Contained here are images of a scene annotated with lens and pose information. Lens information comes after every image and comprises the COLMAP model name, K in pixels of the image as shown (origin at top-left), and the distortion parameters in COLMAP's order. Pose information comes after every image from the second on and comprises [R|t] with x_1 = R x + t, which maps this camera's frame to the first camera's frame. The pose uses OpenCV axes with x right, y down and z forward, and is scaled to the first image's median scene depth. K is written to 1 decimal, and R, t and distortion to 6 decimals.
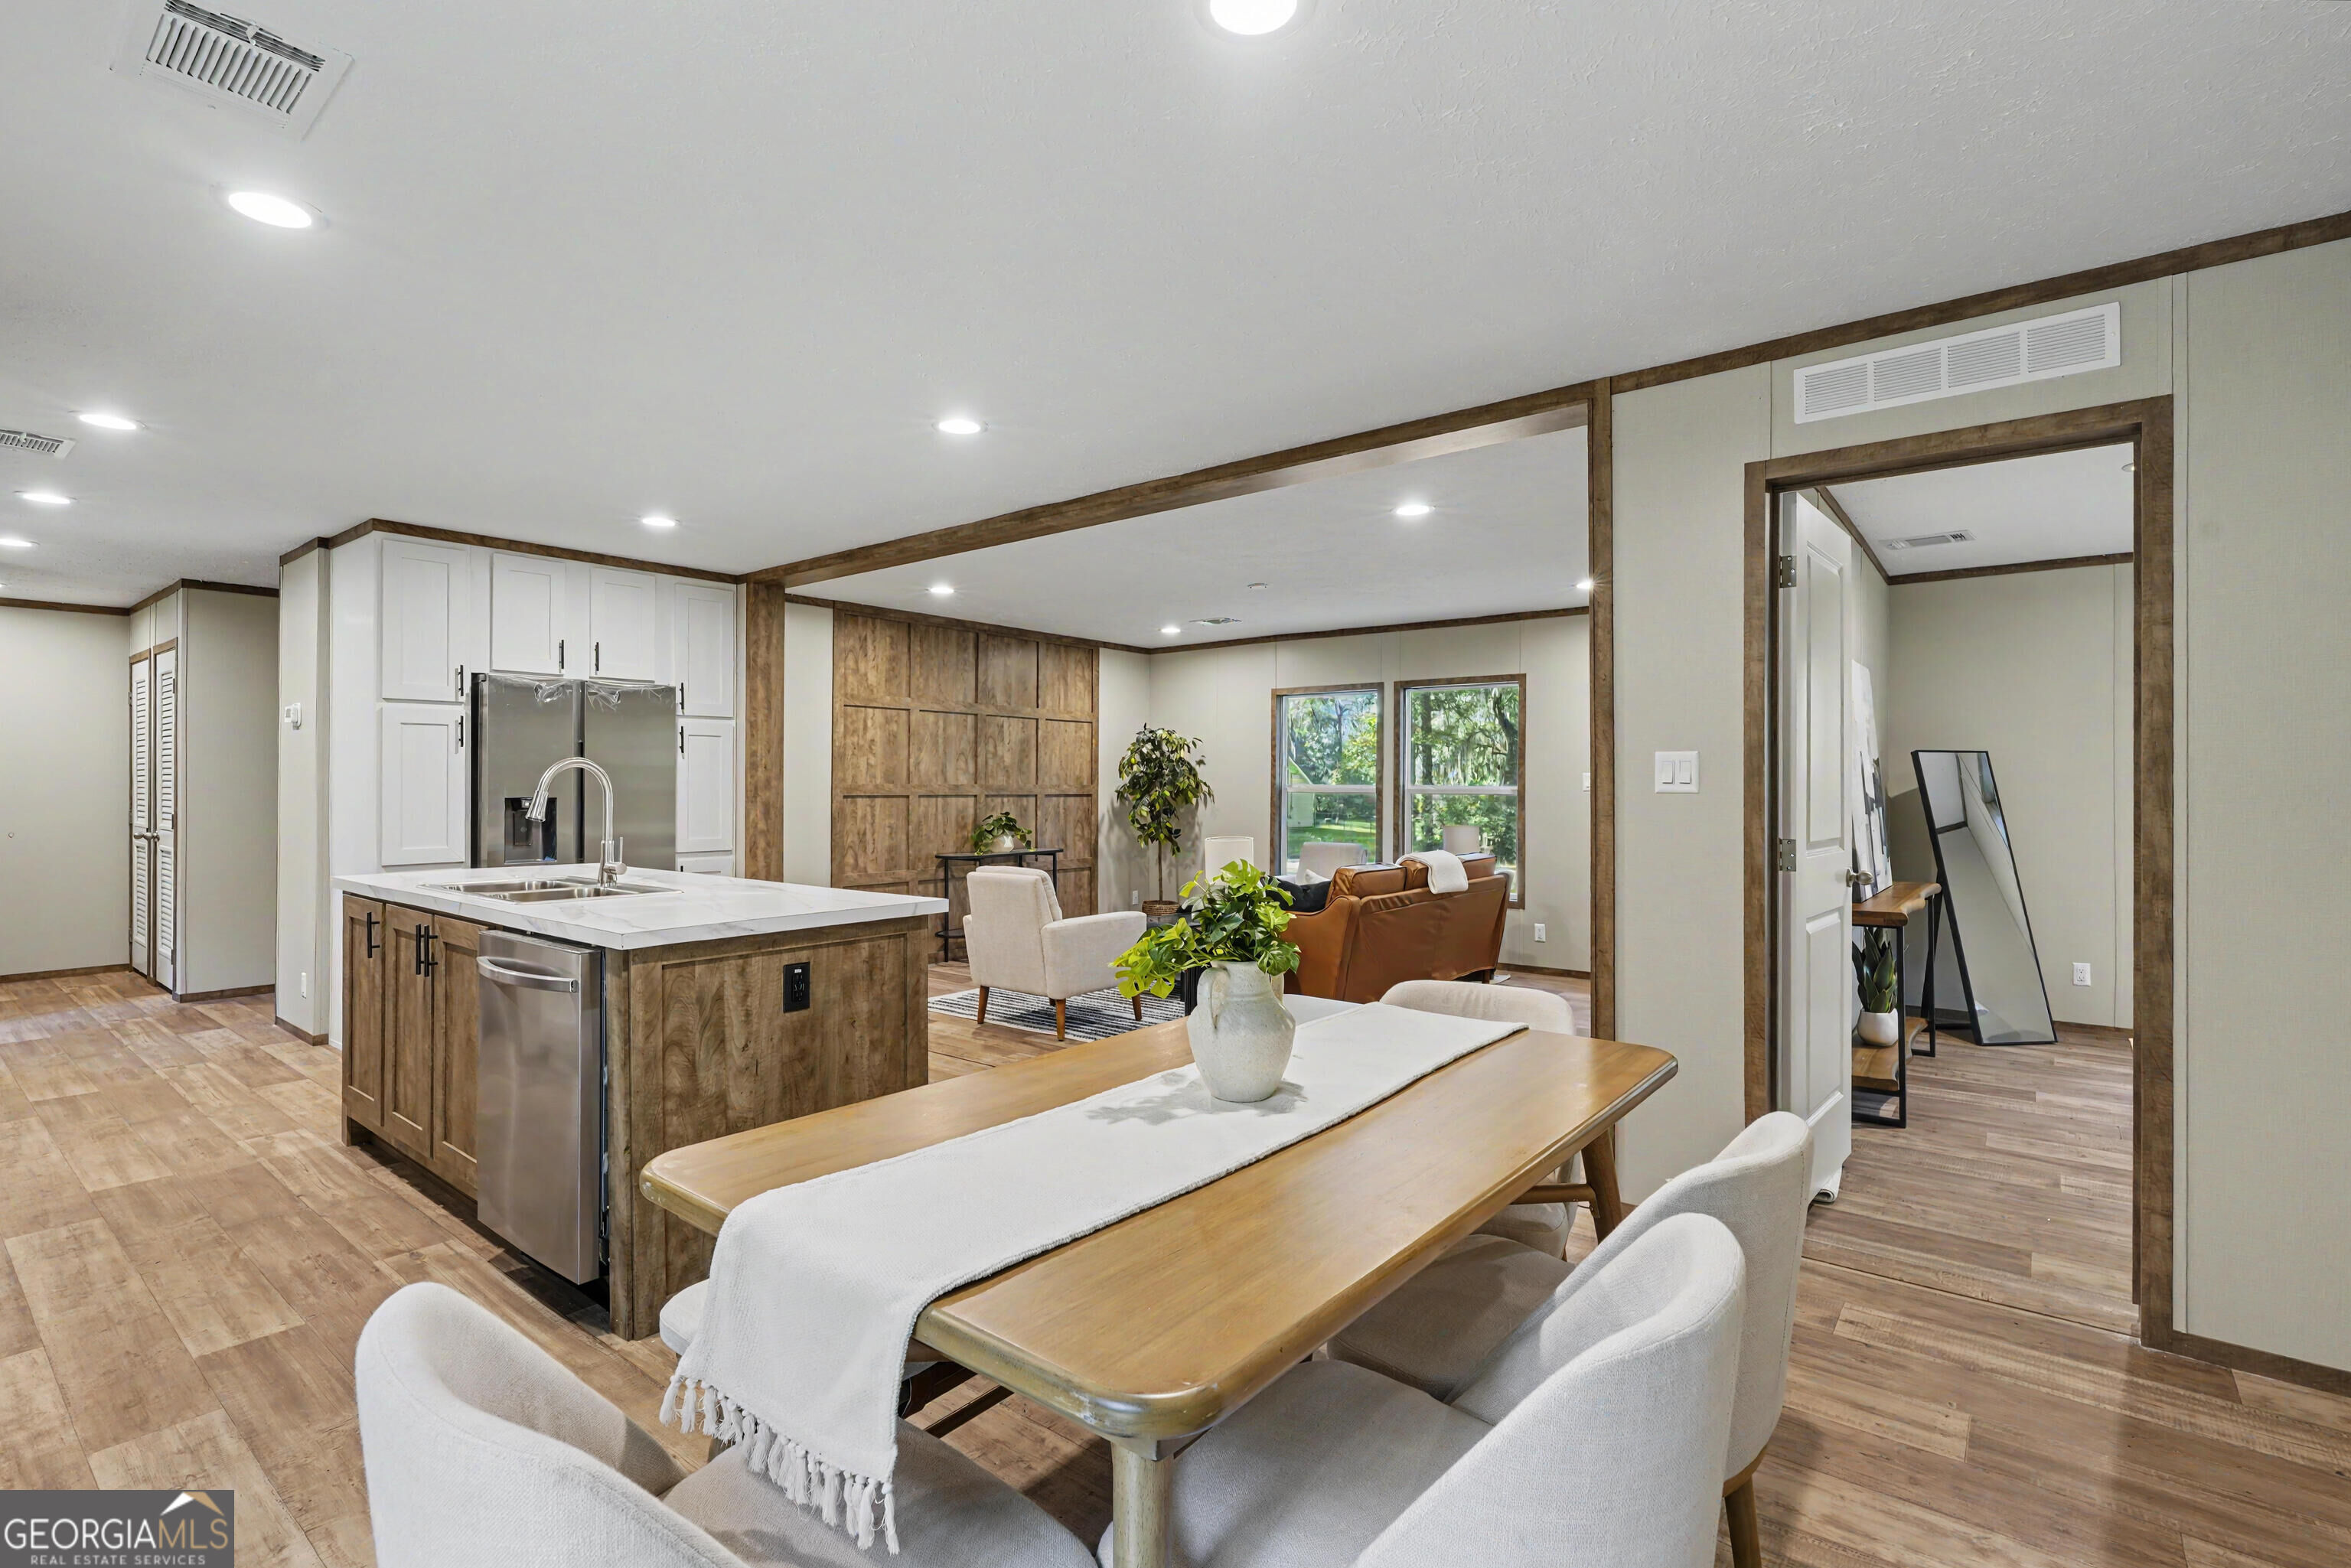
lens RADIAL K [[1051.5, 0, 1175.5], [0, 1051.5, 784.0], [0, 0, 1]] dist [-0.001442, -0.000088]
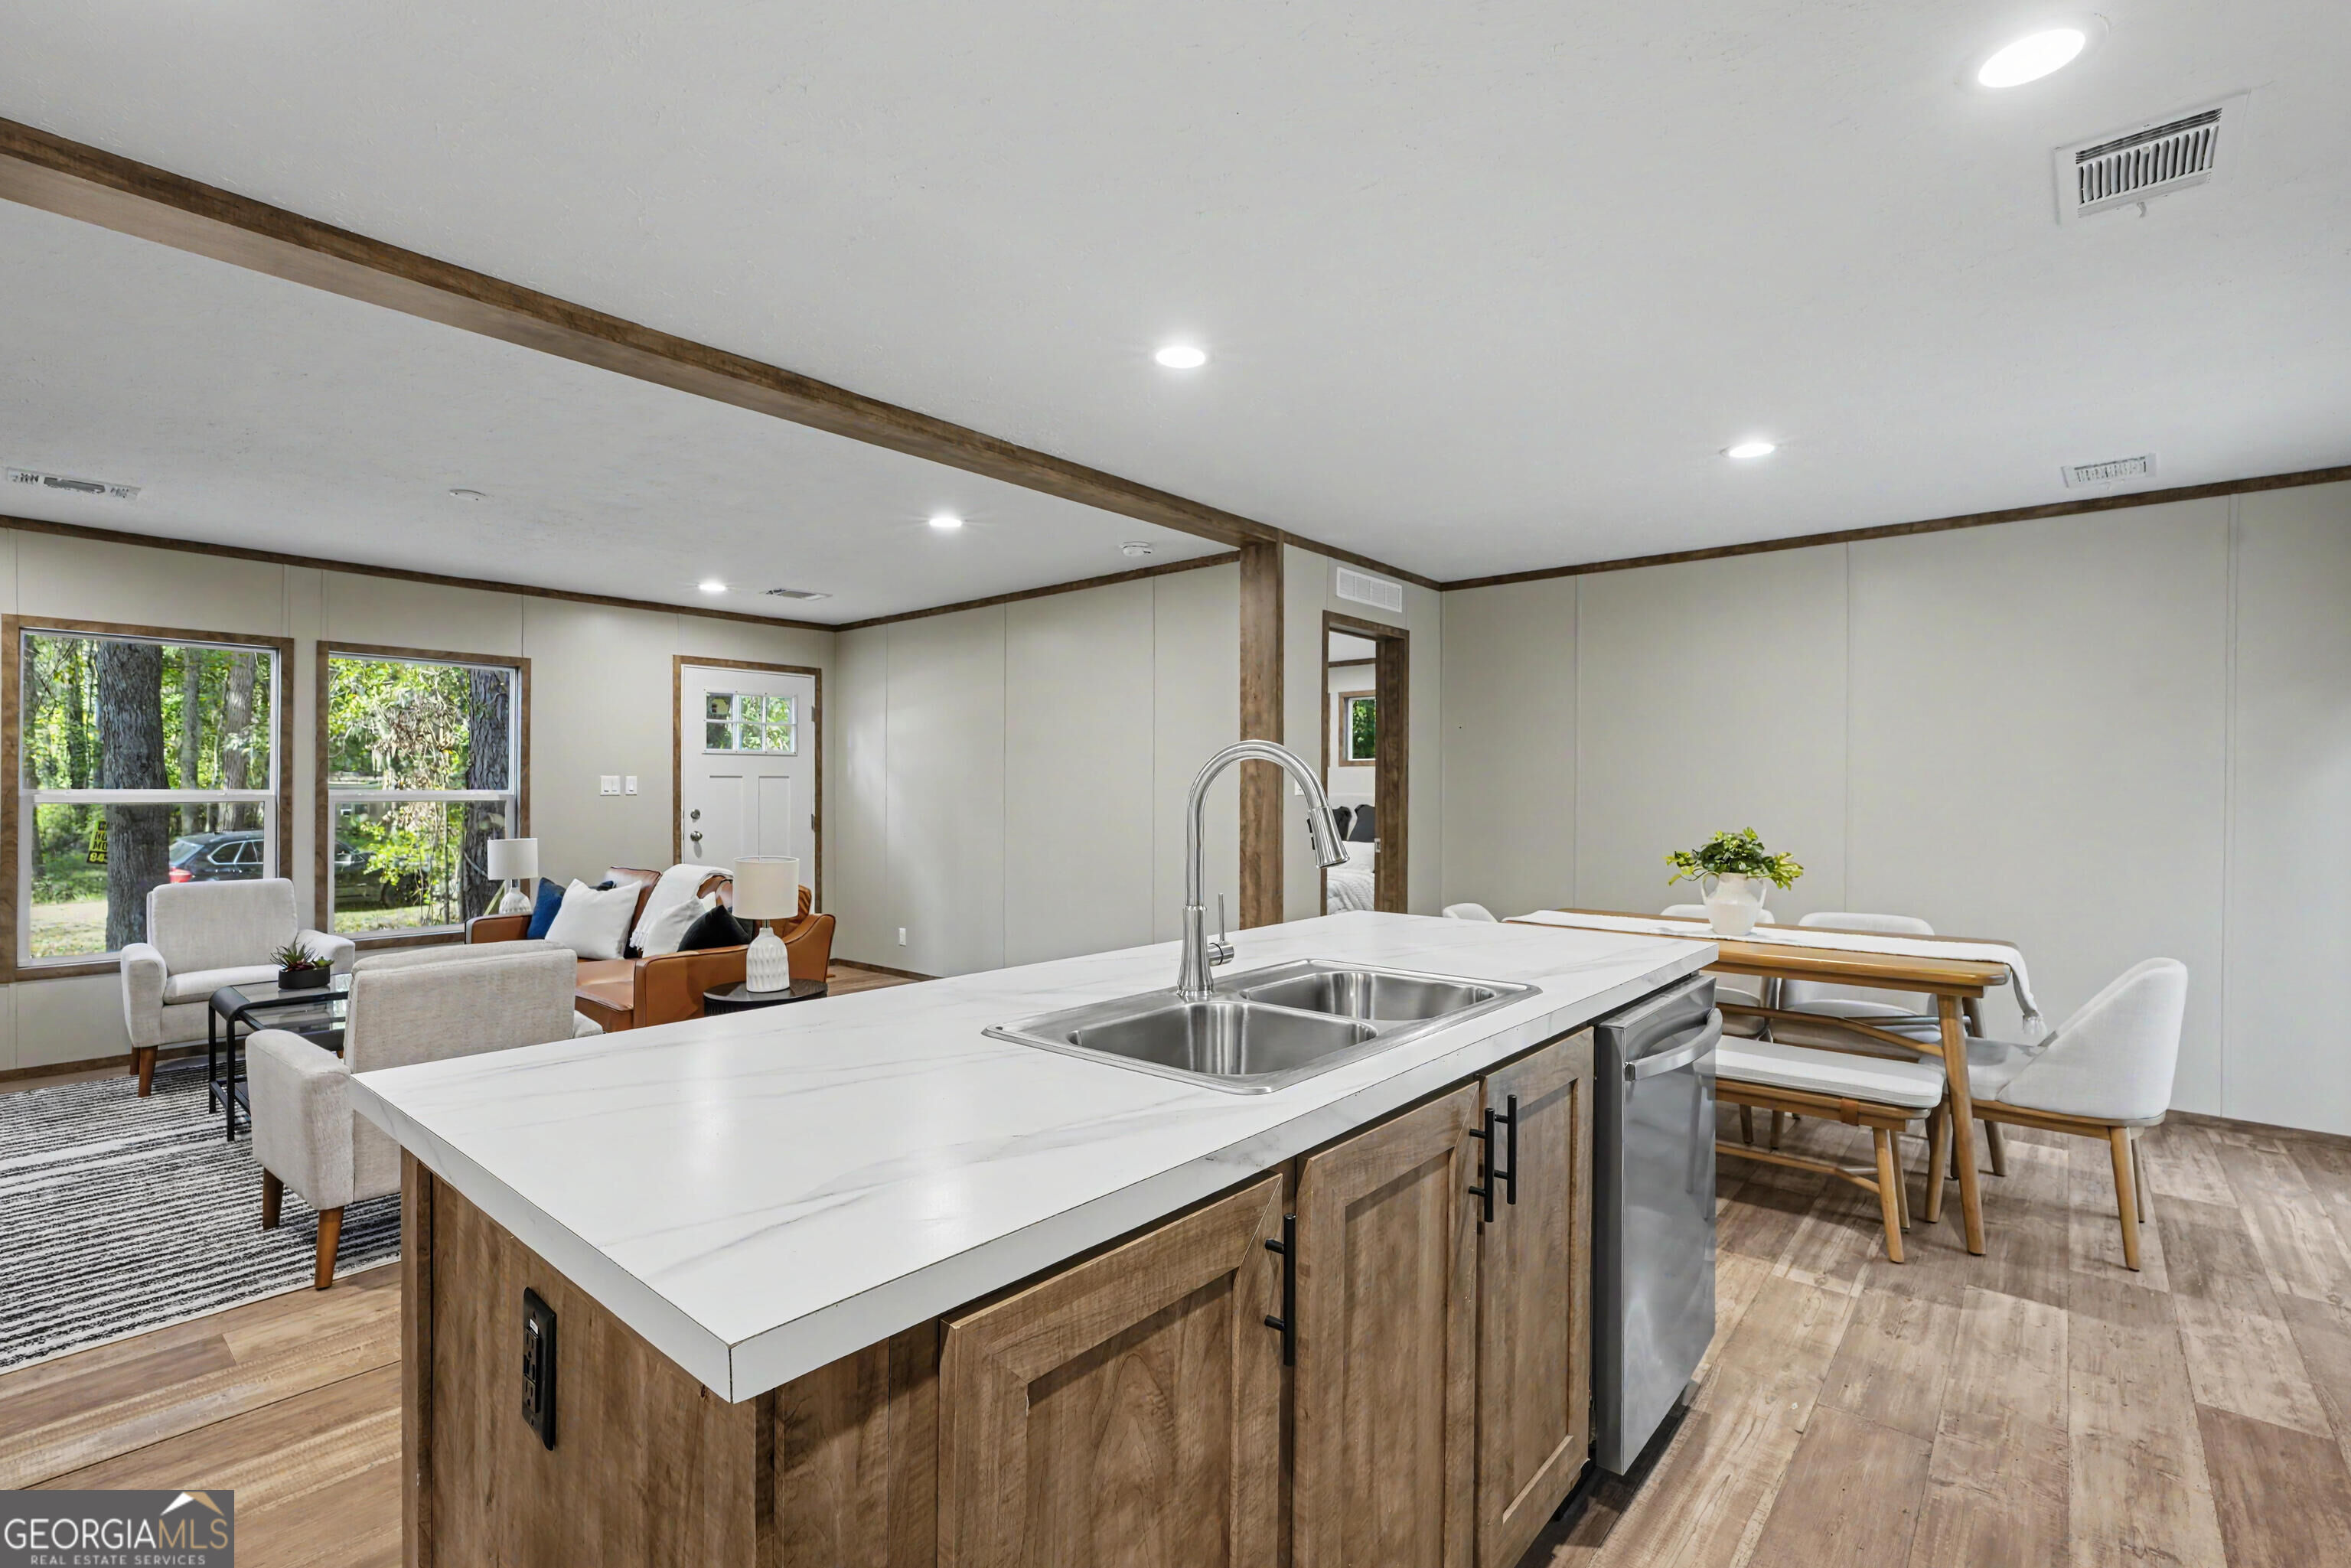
lens RADIAL K [[1074.3, 0, 1161.7], [0, 1074.3, 783.9], [0, 0, 1]] dist [-0.002931, 0.001586]
pose [[0.043371, 0.001445, 0.999058, -0.496533], [0.003104, 0.999994, -0.001582, 0.000332], [-0.999054, 0.003169, 0.043367, 0.448955]]
